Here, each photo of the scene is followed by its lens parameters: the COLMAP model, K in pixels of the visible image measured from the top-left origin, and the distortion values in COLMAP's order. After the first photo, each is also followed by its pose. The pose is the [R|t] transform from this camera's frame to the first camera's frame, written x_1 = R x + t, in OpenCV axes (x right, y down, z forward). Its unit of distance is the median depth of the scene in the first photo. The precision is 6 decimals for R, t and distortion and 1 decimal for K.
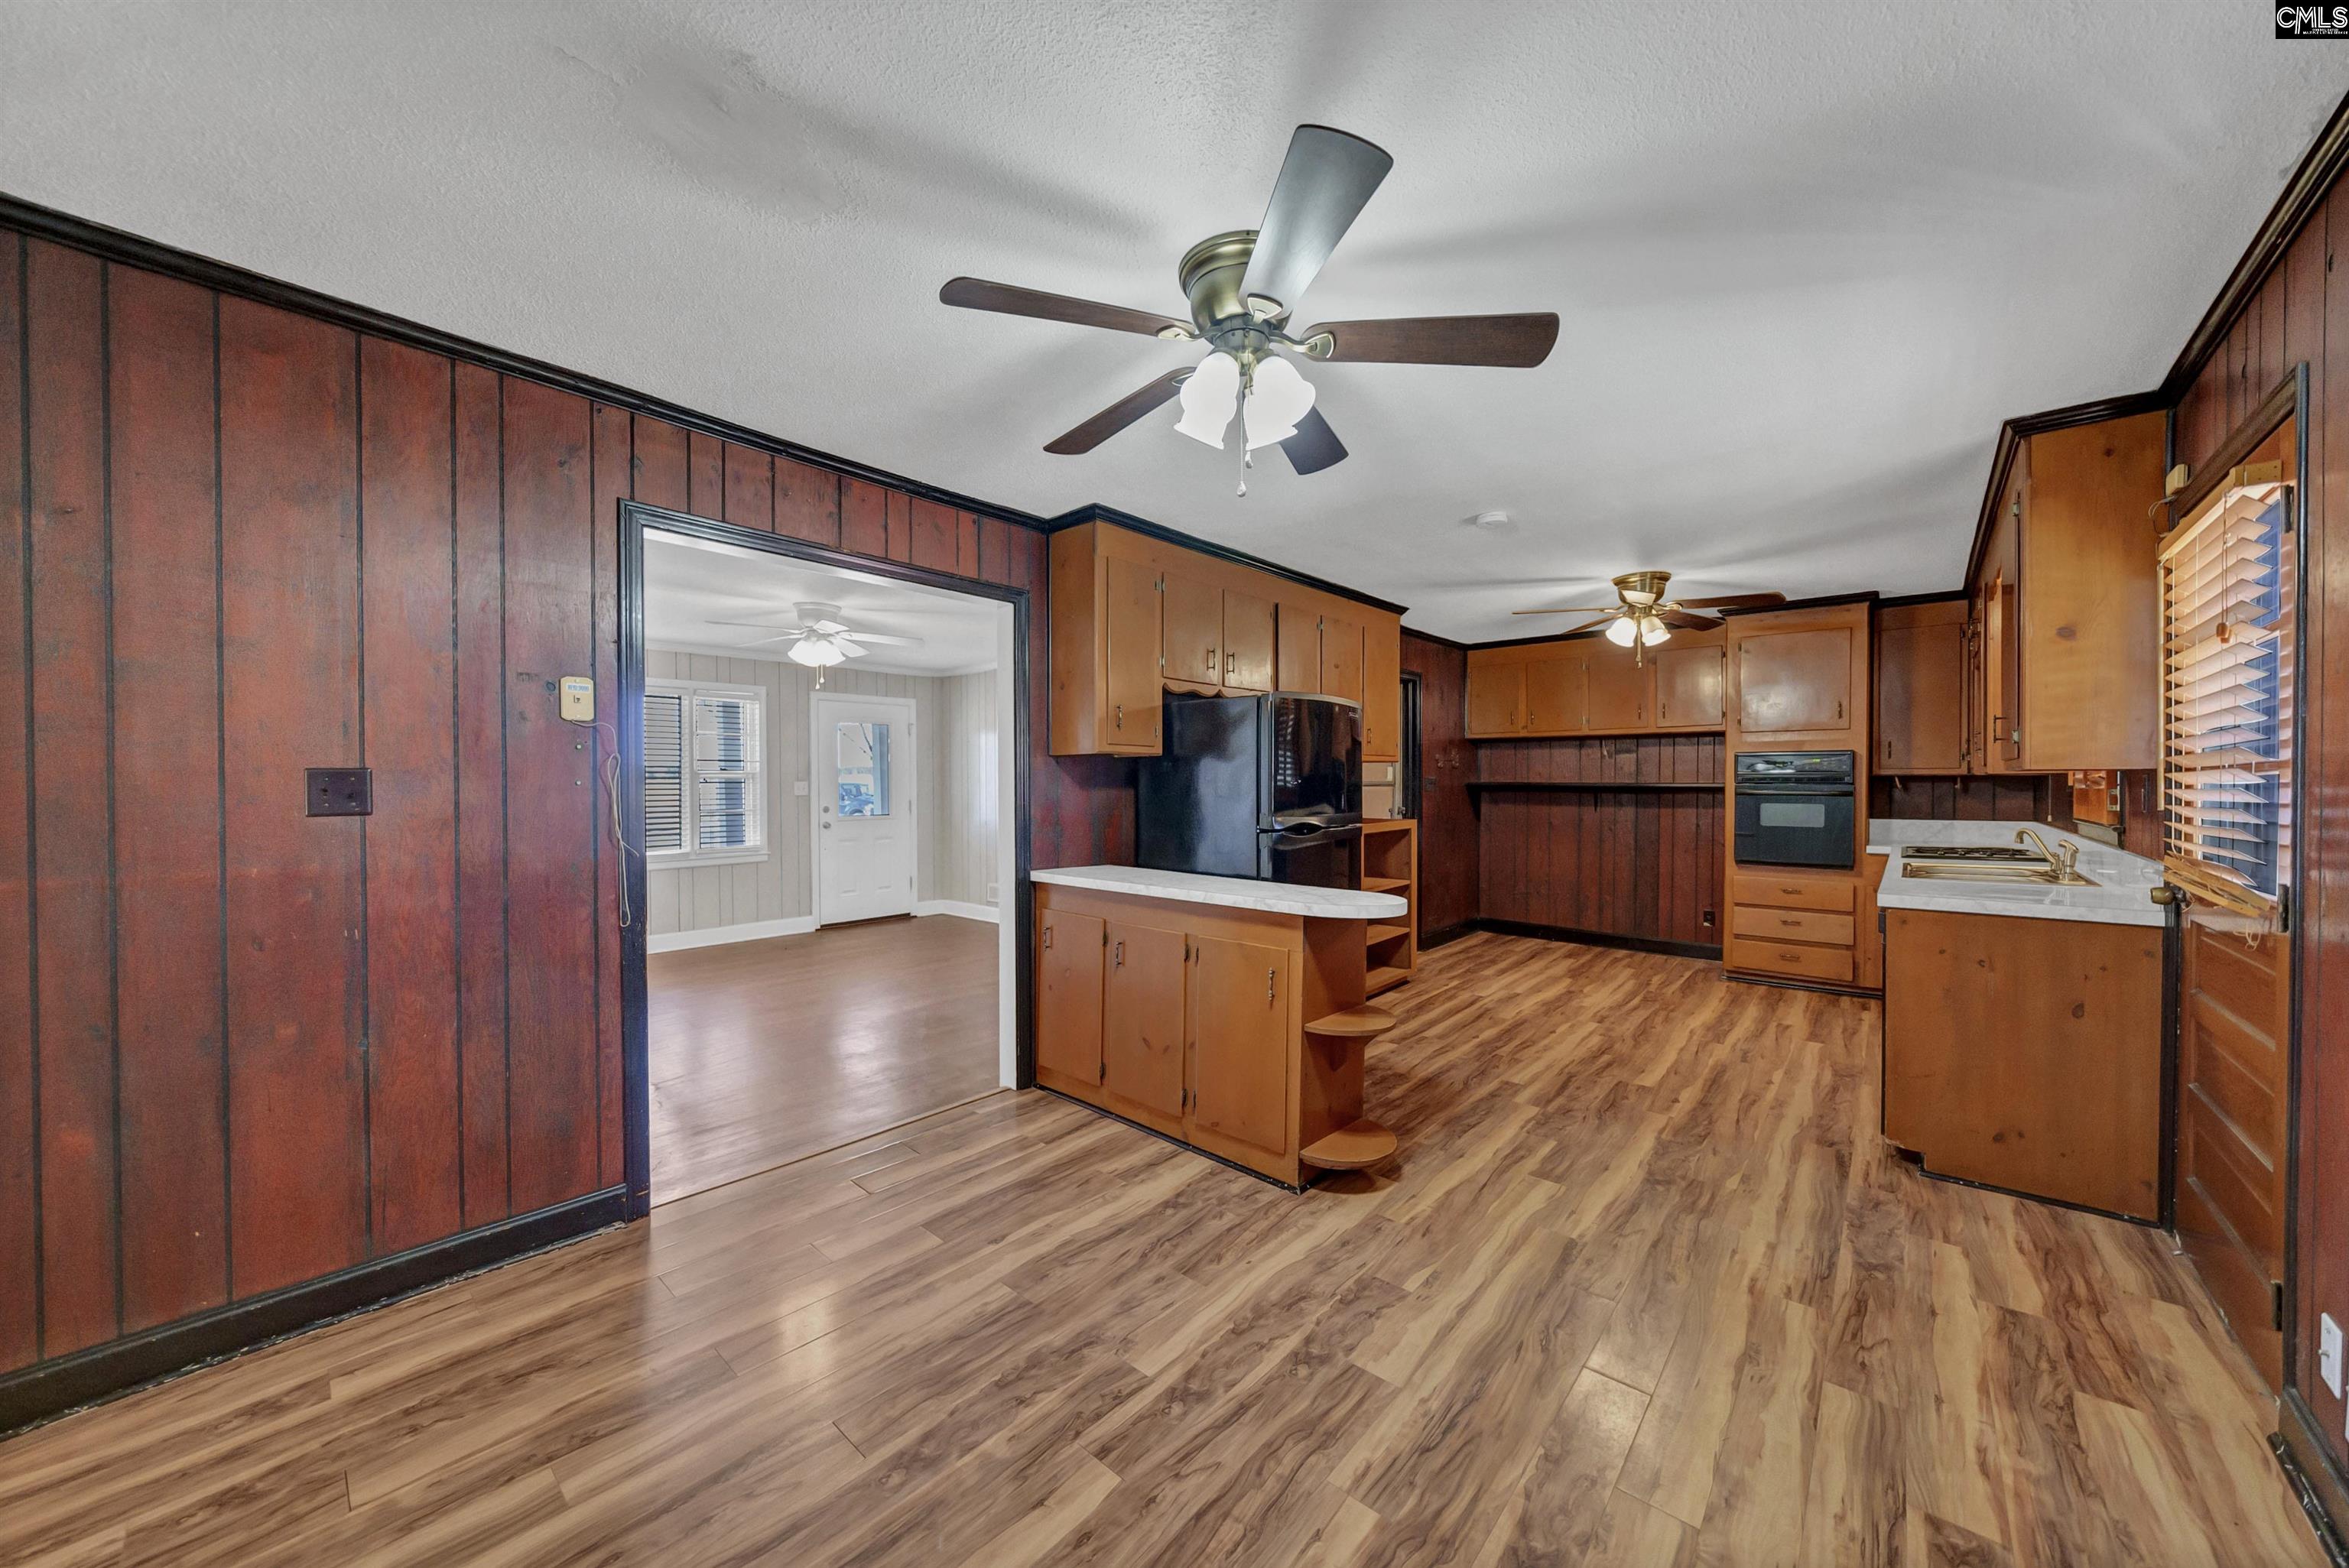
lens RADIAL K [[834.1, 0, 1185.3], [0, 834.1, 785.4], [0, 0, 1]] dist [-0.003625, -0.000298]
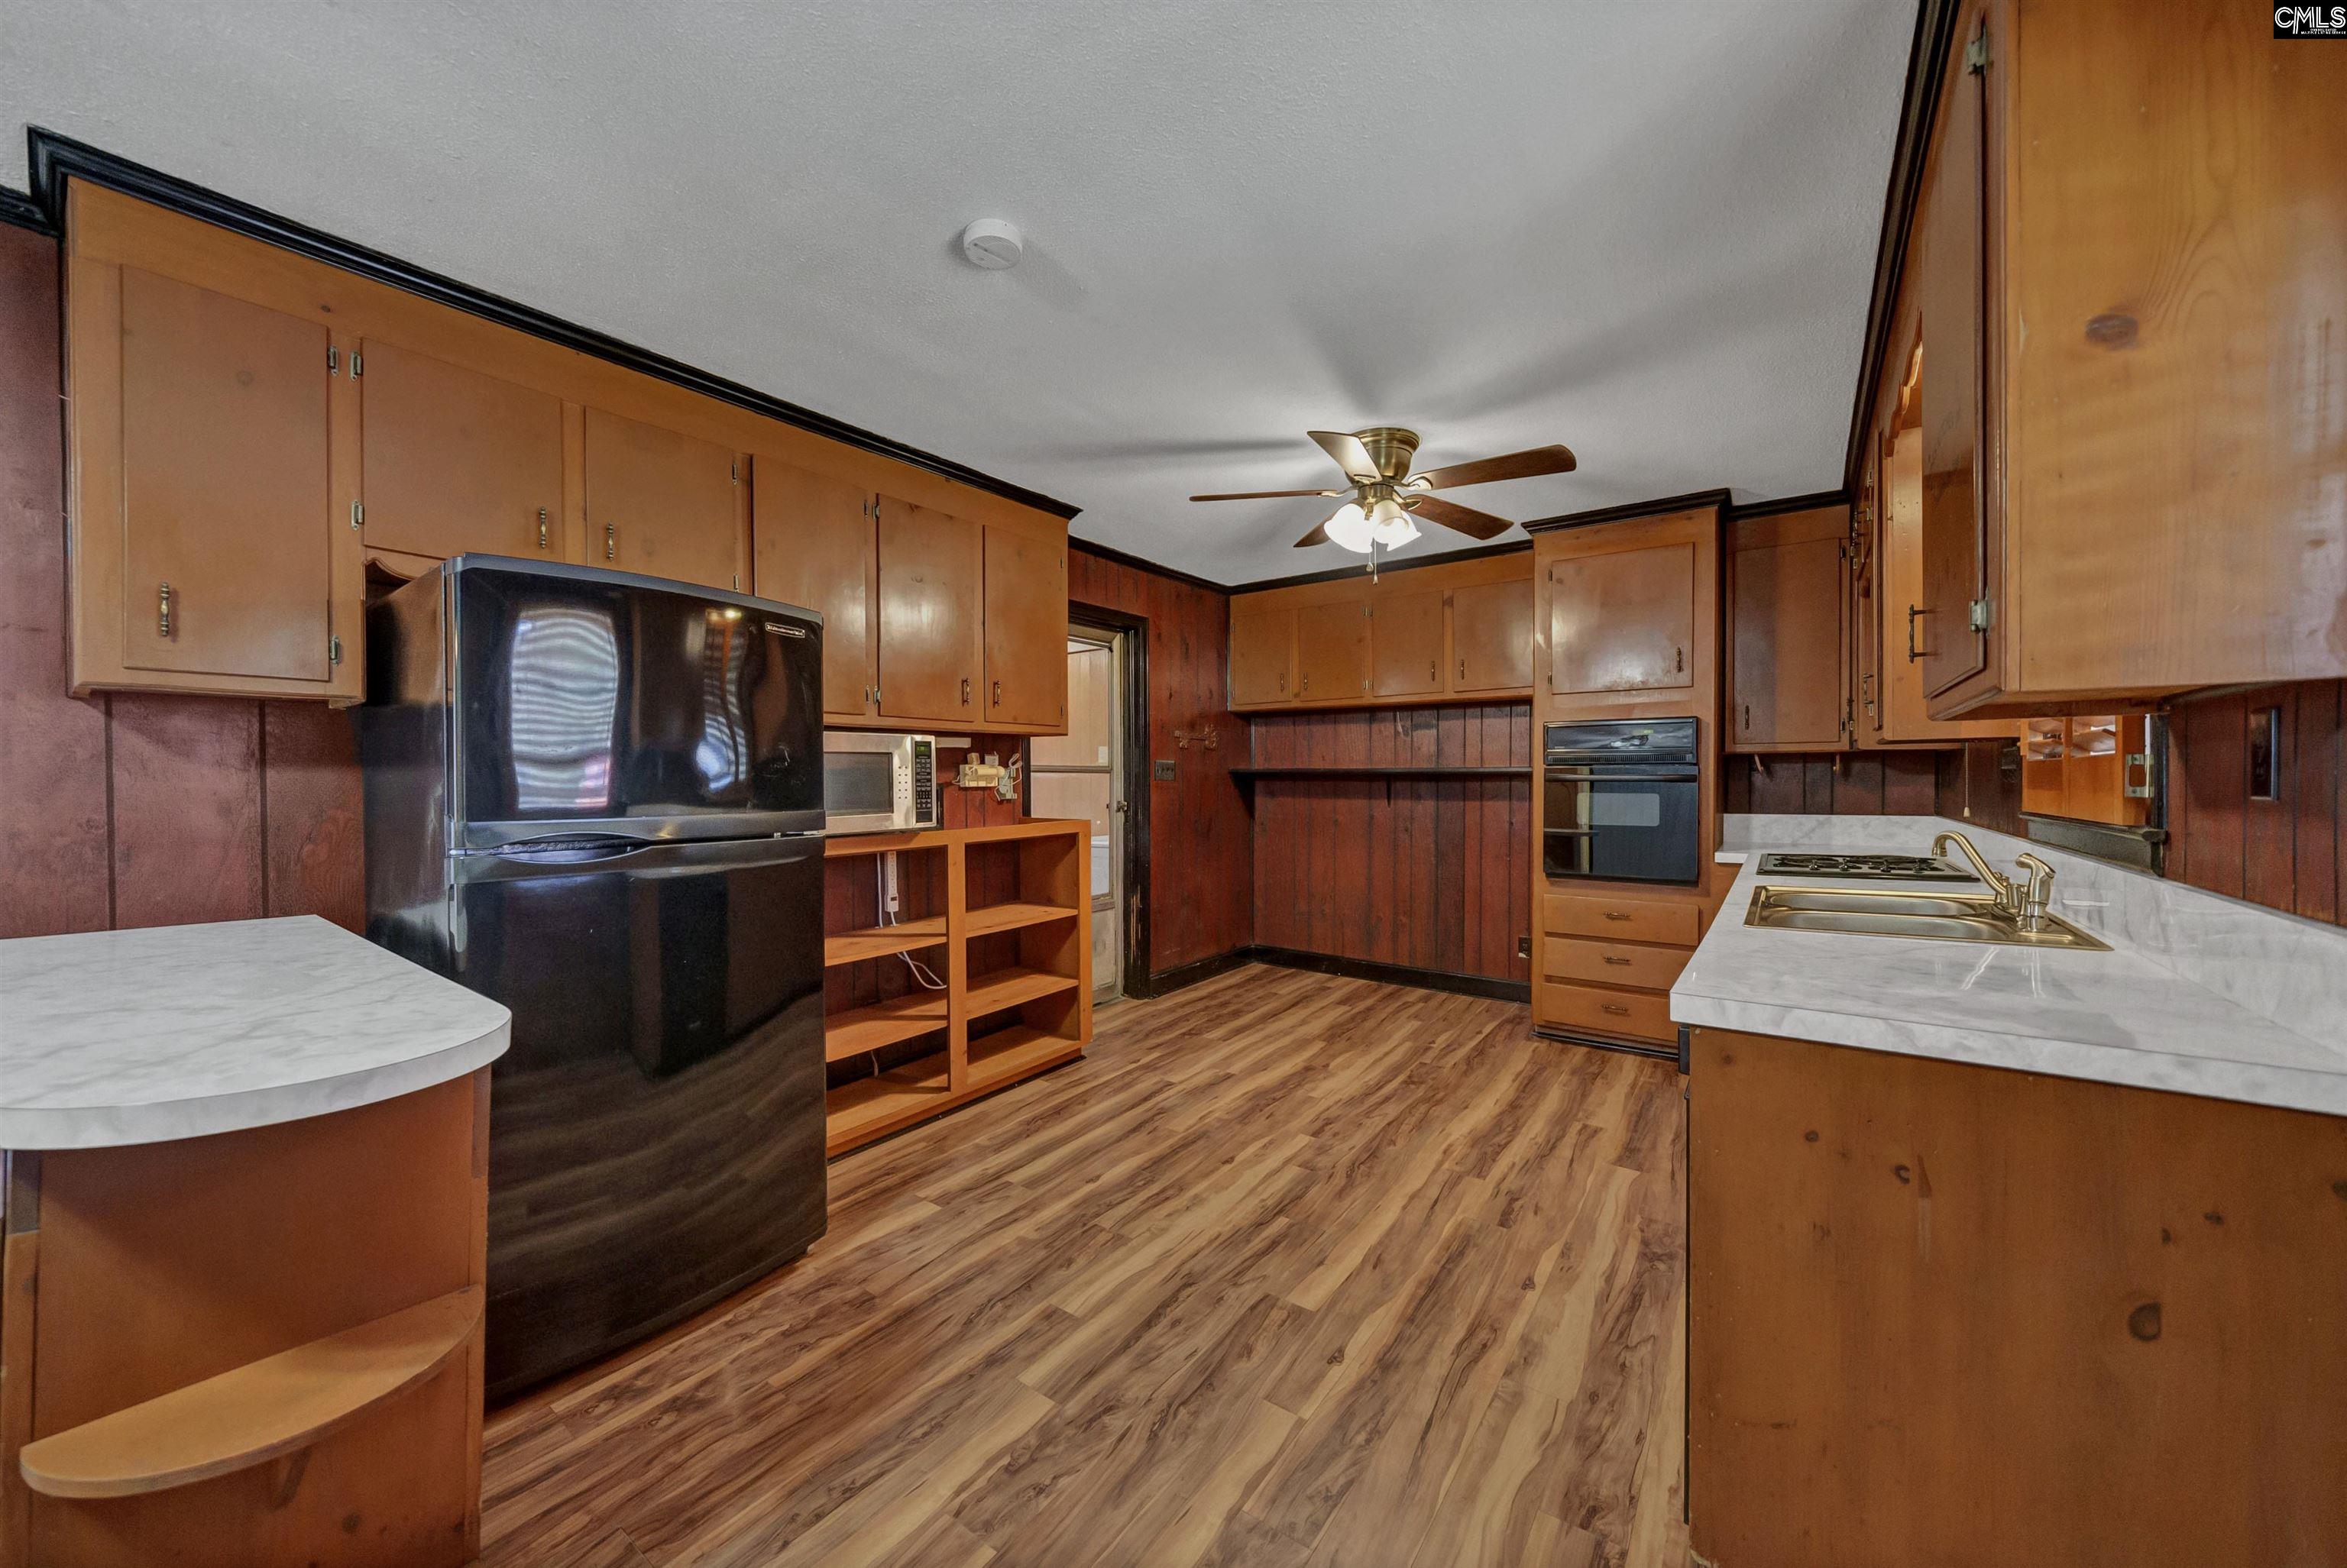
lens RADIAL K [[833.3, 0, 1169.5], [0, 833.3, 785.8], [0, 0, 1]] dist [-0.003625, -0.000298]
pose [[0.997082, -0.005880, 0.076107, 0.428047], [0.005642, 0.999979, 0.003337, 0.016100], [-0.076125, -0.002898, 0.997094, 0.467162]]
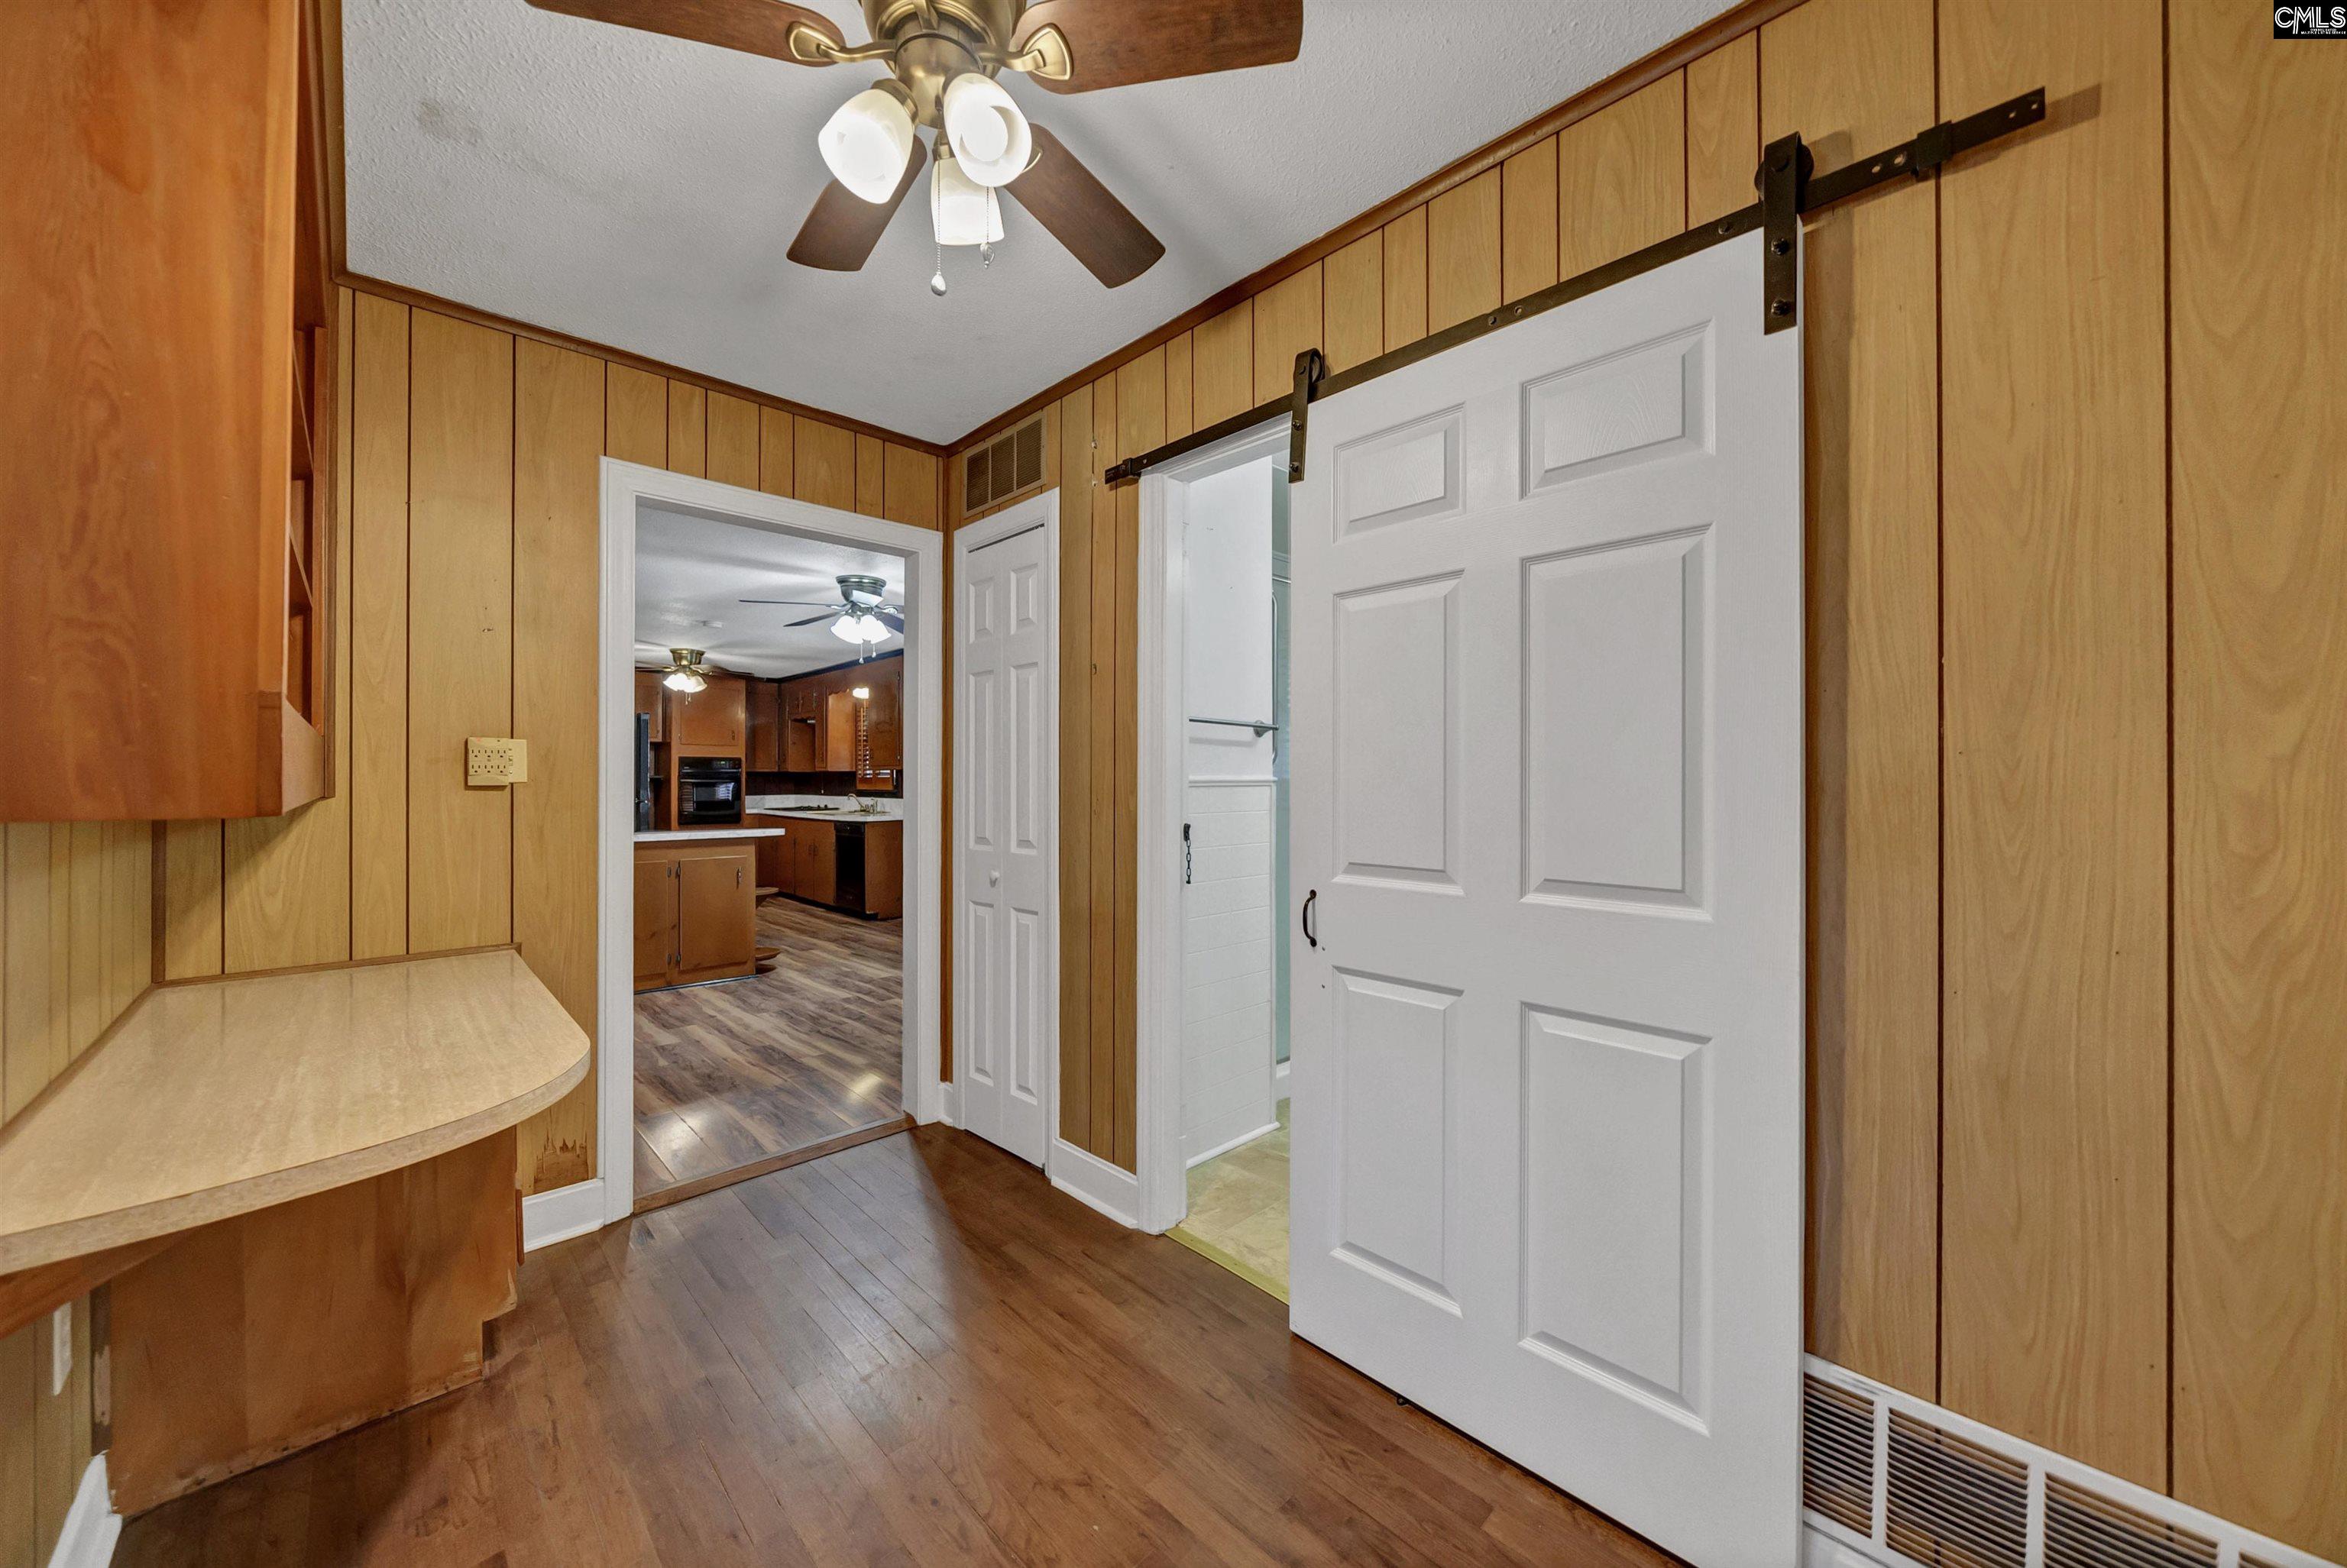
lens RADIAL K [[833.3, 0, 1183.3], [0, 833.3, 775.7], [0, 0, 1]] dist [-0.003625, -0.000298]
pose [[0.068171, 0.004171, 0.997665, -1.285183], [0.001488, 0.999990, -0.004282, 0.013987], [-0.997673, 0.001776, 0.068164, -0.105203]]
